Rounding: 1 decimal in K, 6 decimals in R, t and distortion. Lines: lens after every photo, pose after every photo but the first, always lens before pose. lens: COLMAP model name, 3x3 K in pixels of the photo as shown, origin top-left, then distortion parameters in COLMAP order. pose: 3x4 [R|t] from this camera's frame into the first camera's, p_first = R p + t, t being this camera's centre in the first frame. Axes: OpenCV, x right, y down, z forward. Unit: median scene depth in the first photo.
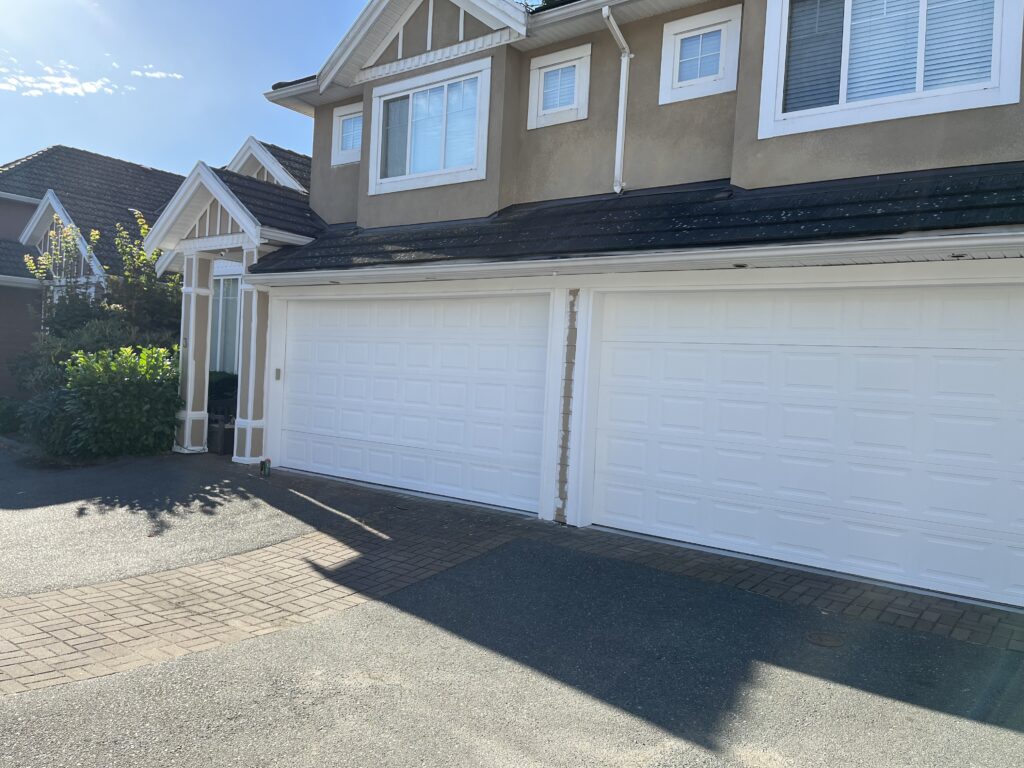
lens RADIAL K [[773.9, 0, 506.3], [0, 773.9, 382.0], [0, 0, 1]] dist [0.077686, -0.095565]
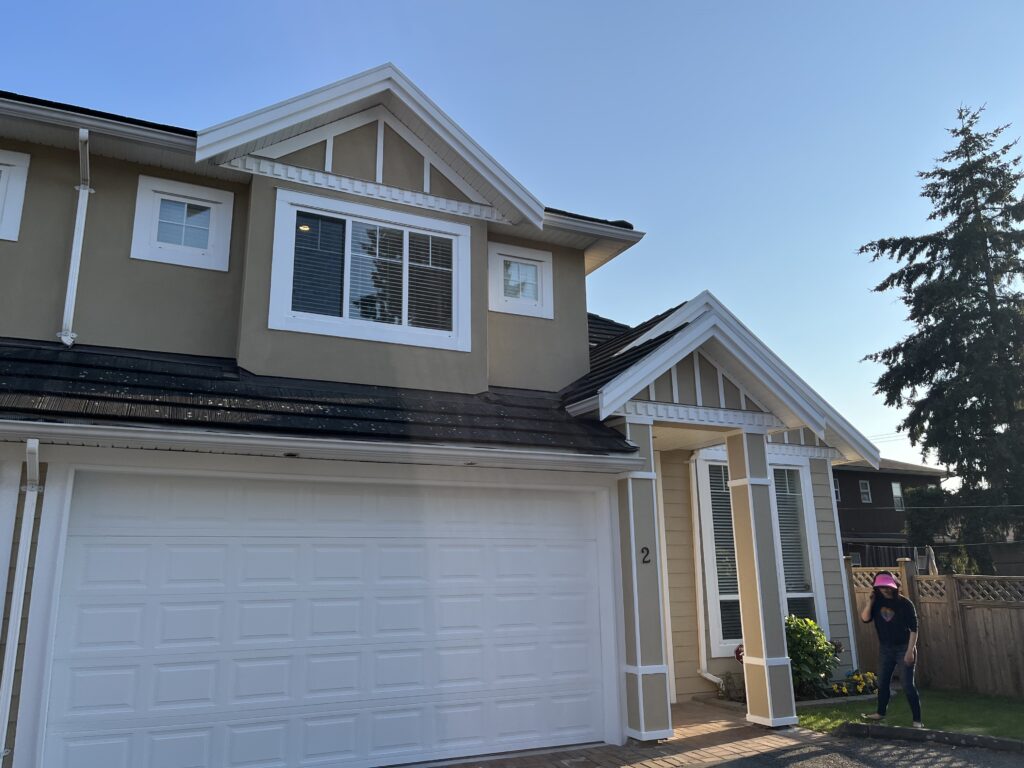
lens RADIAL K [[773.9, 0, 506.3], [0, 773.9, 382.0], [0, 0, 1]] dist [0.077686, -0.095565]
pose [[0.451005, 0.157788, 0.878463, -0.382174], [0.049388, 0.978329, -0.201082, -0.025782], [-0.891154, 0.134075, 0.433438, 0.287067]]
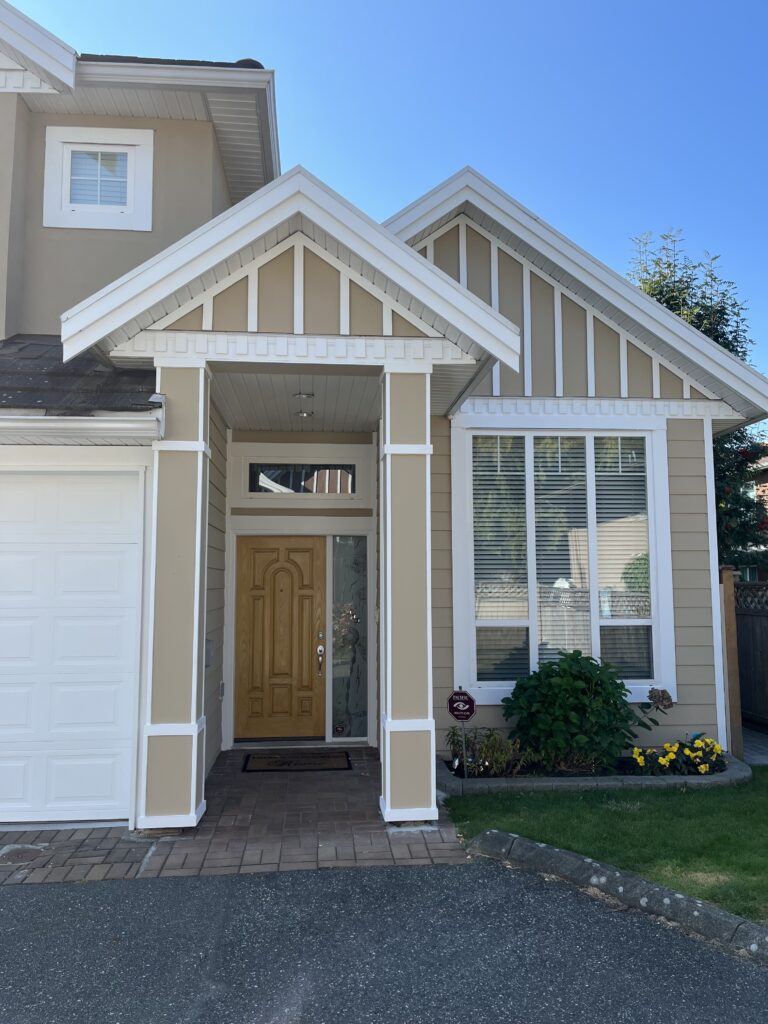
lens RADIAL K [[769.5, 0, 384.0], [0, 769.5, 512.0], [0, 0, 1]] dist [0.077298, -0.098049]
pose [[0.735758, 0.007616, 0.677201, 0.291957], [0.050504, 0.996535, -0.066079, 0.007210], [-0.675358, 0.082820, 0.732825, -0.014870]]
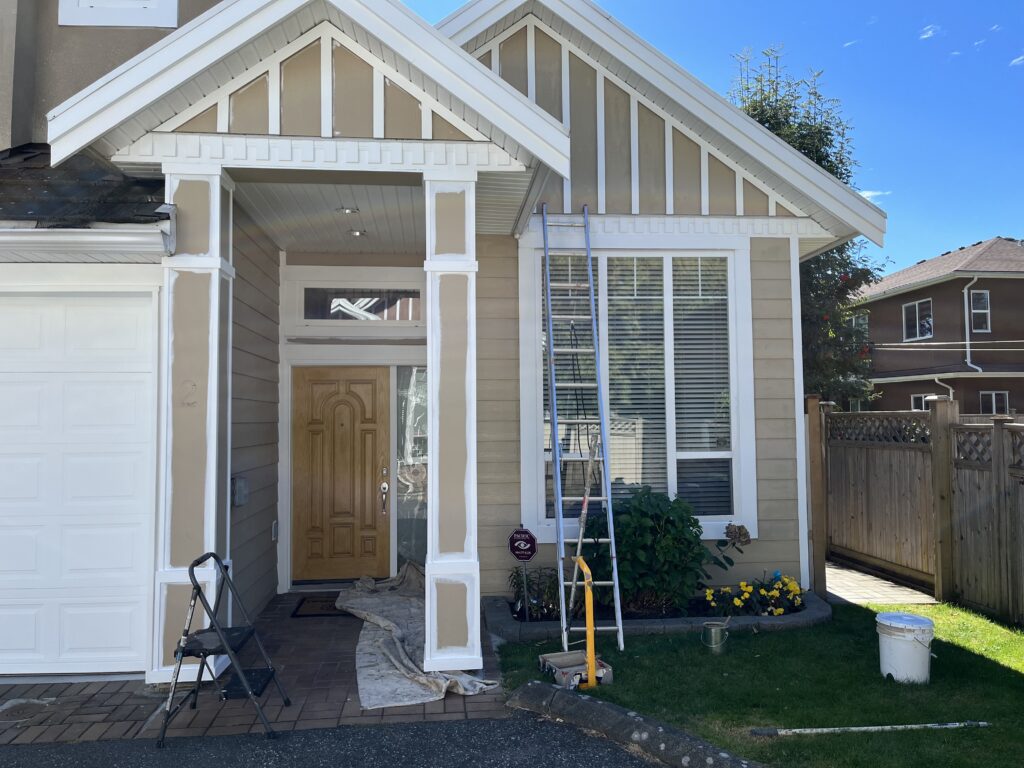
lens RADIAL K [[769.5, 0, 512.6], [0, 769.5, 379.1], [0, 0, 1]] dist [0.077298, -0.098049]
pose [[0.729610, -0.023110, 0.683473, 0.380685], [0.056993, 0.998007, -0.027095, 0.017613], [-0.681485, 0.058722, 0.729472, -0.013634]]
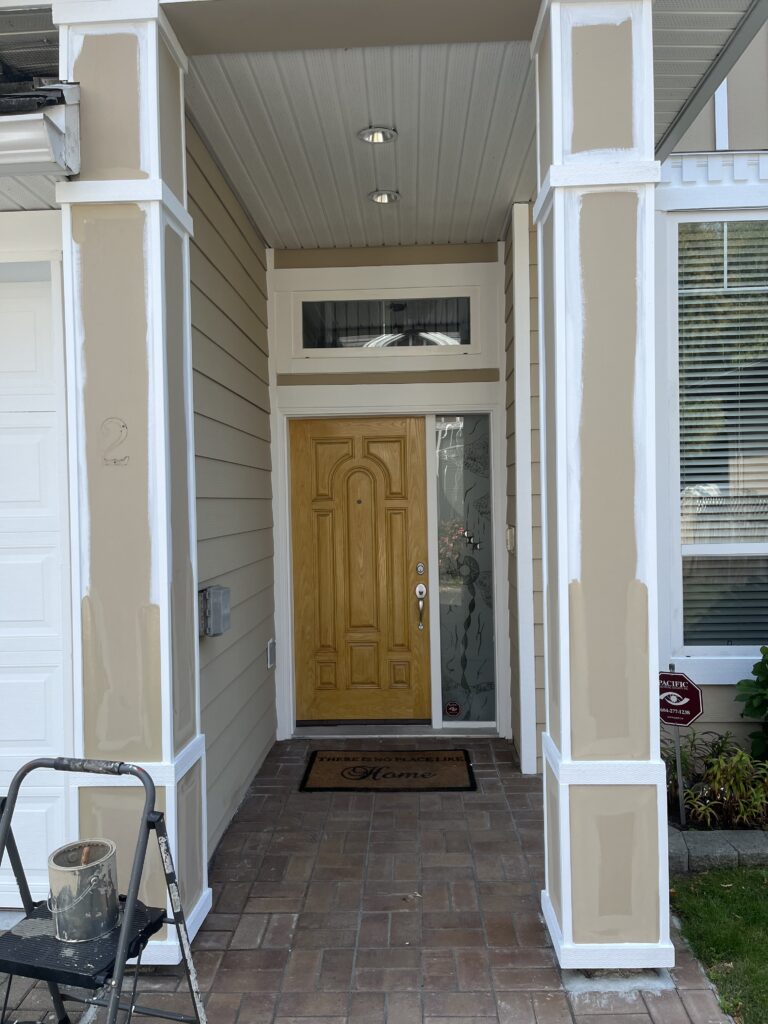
lens RADIAL K [[768.1, 0, 388.1], [0, 768.1, 511.8], [0, 0, 1]] dist [0.078901, -0.102351]
pose [[0.813860, -0.075623, 0.576119, 0.511588], [0.069299, 0.997051, 0.032980, 0.024473], [-0.576914, 0.013084, 0.816700, 0.264374]]
